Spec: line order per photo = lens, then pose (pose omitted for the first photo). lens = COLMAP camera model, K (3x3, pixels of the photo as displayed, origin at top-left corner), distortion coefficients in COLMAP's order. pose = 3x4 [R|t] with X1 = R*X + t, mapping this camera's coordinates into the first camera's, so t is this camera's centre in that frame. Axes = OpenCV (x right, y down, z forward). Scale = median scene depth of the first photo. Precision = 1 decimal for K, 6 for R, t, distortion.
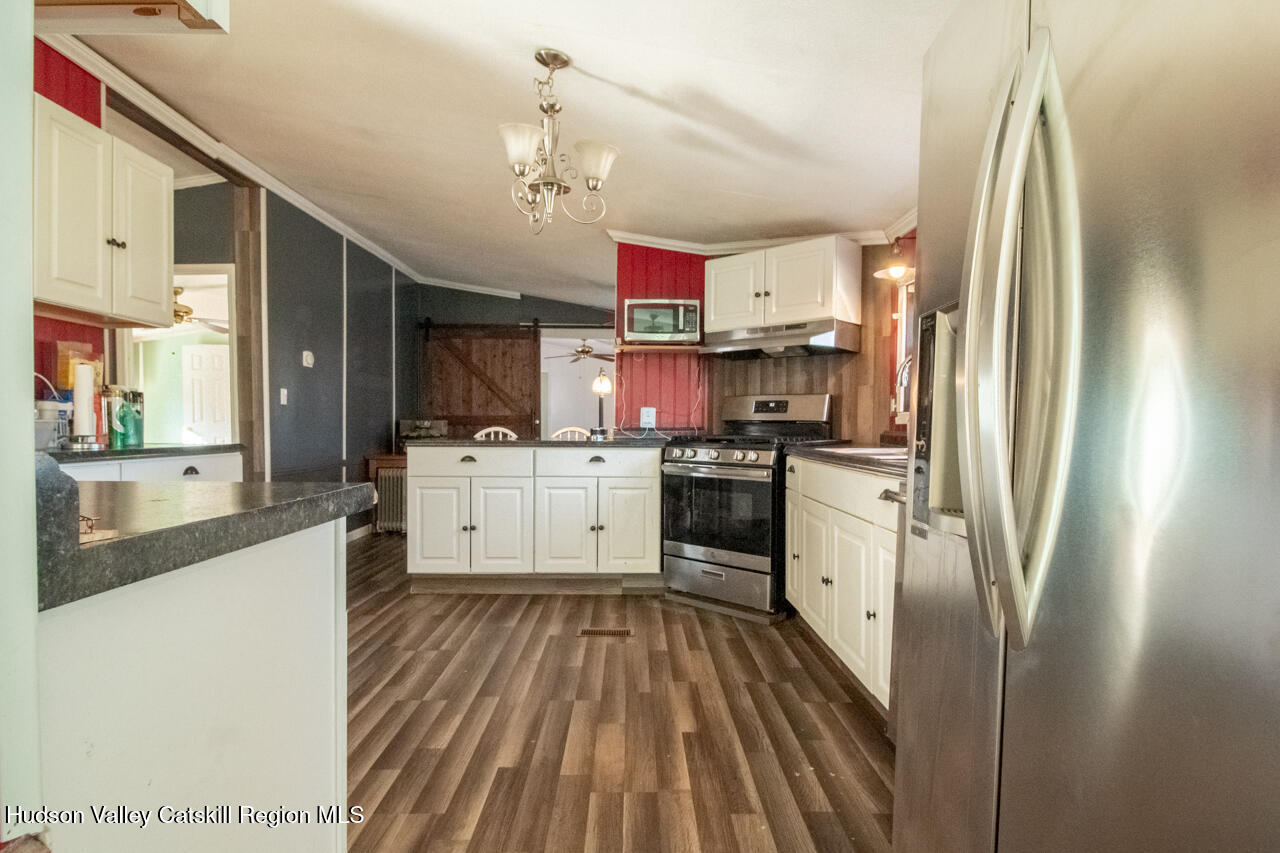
lens RADIAL K [[684.0, 0, 652.0], [0, 684.0, 439.3], [0, 0, 1]] dist [-0.011245, -0.001636]
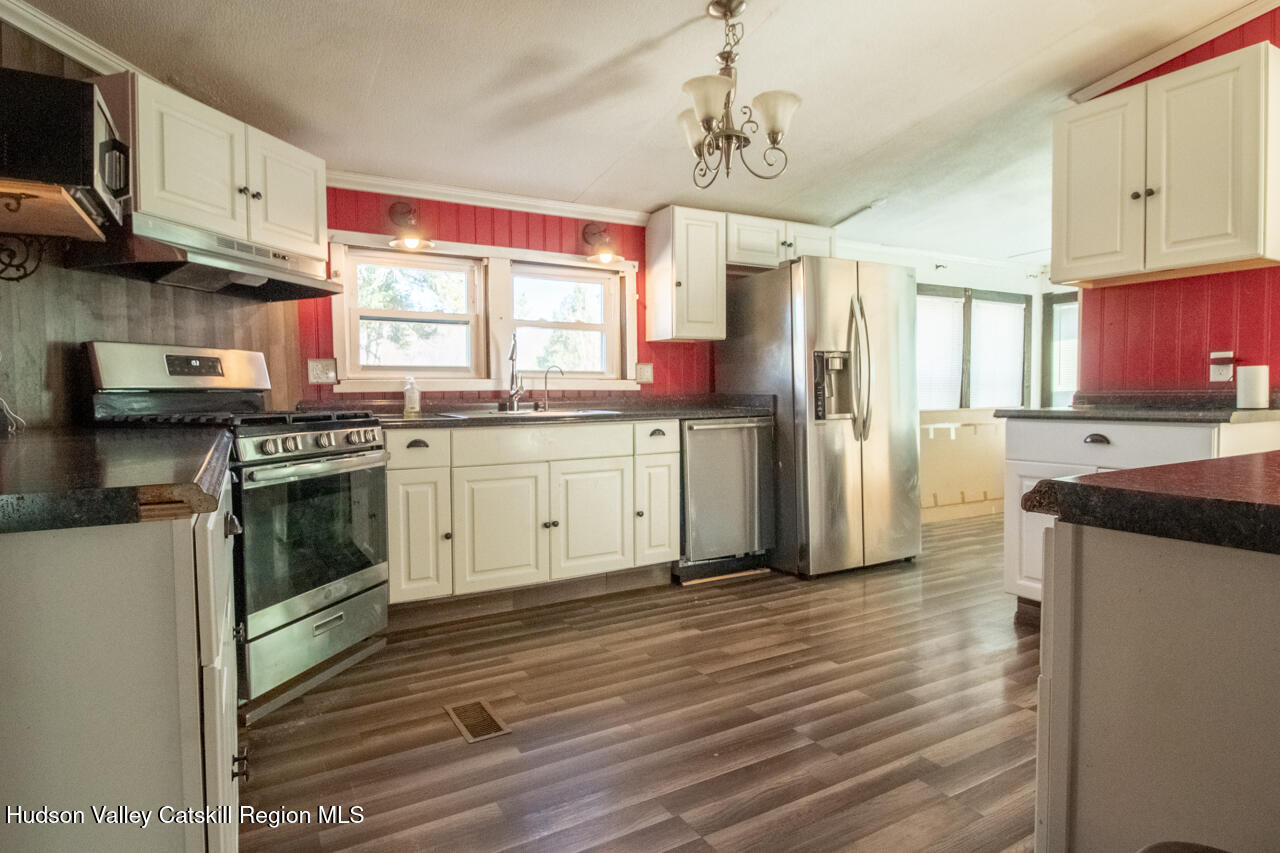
lens RADIAL K [[684.0, 0, 651.3], [0, 684.0, 416.5], [0, 0, 1]] dist [-0.011245, -0.001636]
pose [[-0.489749, -0.026810, 0.871451, -0.836905], [0.032300, 0.998283, 0.048864, -0.027502], [-0.871265, 0.052079, -0.488043, 1.399901]]
